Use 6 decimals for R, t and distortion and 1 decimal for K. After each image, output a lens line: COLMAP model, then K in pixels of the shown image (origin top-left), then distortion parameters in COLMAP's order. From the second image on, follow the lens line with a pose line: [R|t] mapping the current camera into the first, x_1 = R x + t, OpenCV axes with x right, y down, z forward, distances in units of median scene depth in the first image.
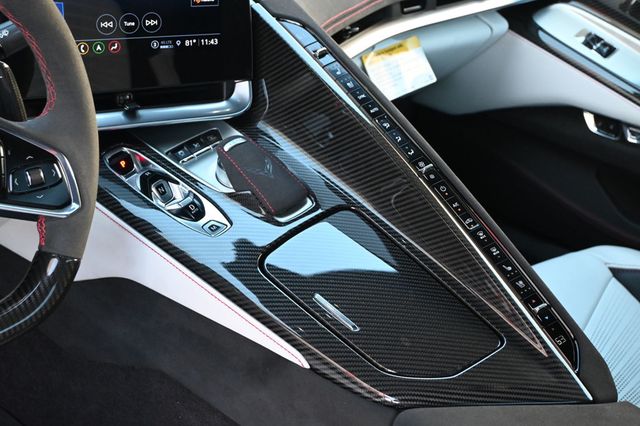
lens RADIAL K [[1067.0, 0, 319.6], [0, 1067.0, 214.1], [0, 0, 1]] dist [0.015695, 0.000000]
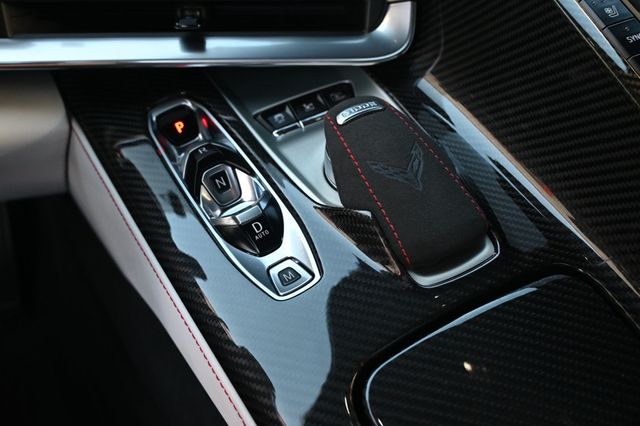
lens RADIAL K [[632.9, 0, 316.1], [0, 632.9, 209.2], [0, 0, 1]] dist [-0.015134, 0.000000]
pose [[0.951836, 0.139535, -0.273017, -0.008501], [-0.109247, 0.986346, 0.123232, -0.054865], [0.286484, -0.087471, 0.954084, 0.695120]]
